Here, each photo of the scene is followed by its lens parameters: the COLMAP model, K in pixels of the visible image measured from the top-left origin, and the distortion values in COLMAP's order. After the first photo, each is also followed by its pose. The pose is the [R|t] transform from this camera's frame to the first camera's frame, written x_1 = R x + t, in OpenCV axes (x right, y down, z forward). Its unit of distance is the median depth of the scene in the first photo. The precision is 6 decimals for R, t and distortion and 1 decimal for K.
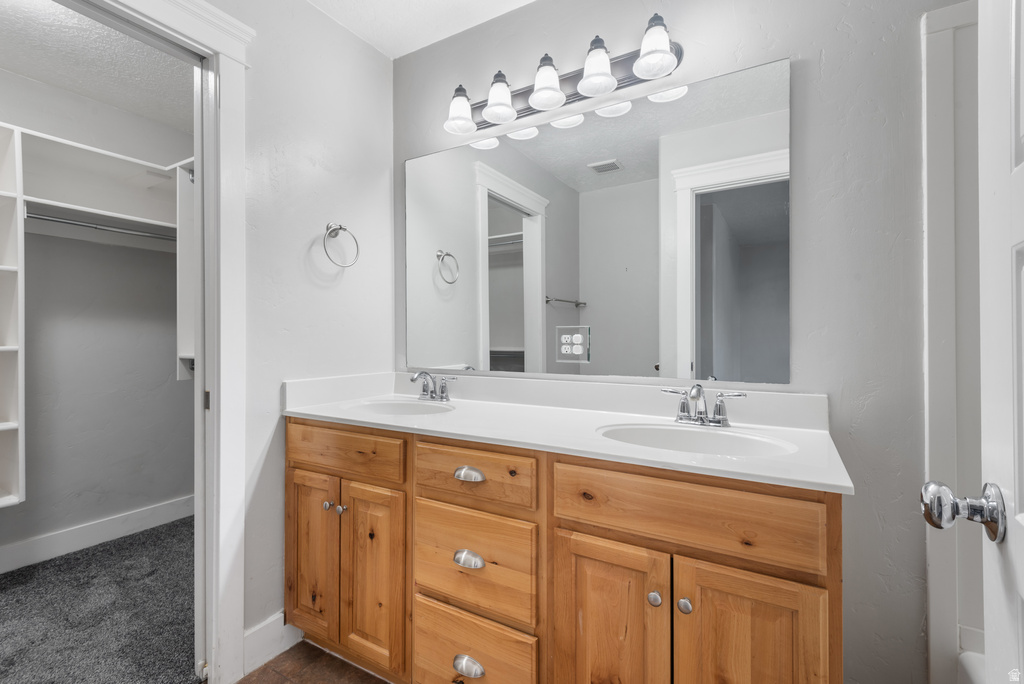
lens RADIAL K [[452.5, 0, 512.0], [0, 452.5, 342.0], [0, 0, 1]] dist [0.011553, -0.000022]
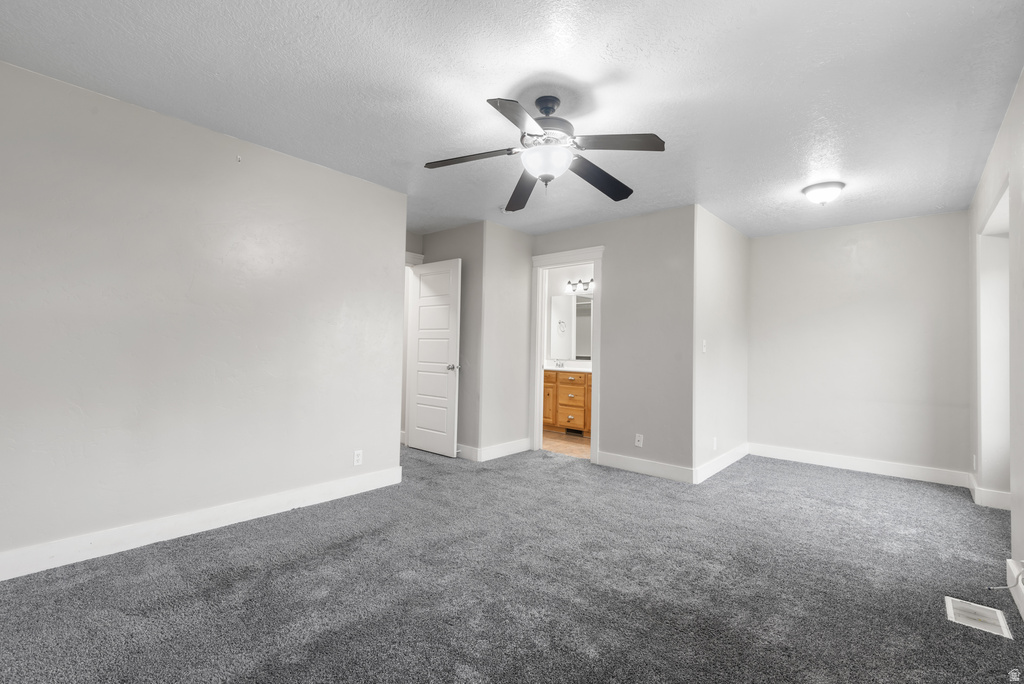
lens RADIAL K [[452.5, 0, 512.0], [0, 452.5, 342.0], [0, 0, 1]] dist [0.011553, -0.000022]
pose [[0.982631, 0.018553, -0.184640, 0.155803], [-0.022828, 0.999518, -0.021057, 0.015910], [0.184160, 0.024906, 0.982581, -3.593281]]
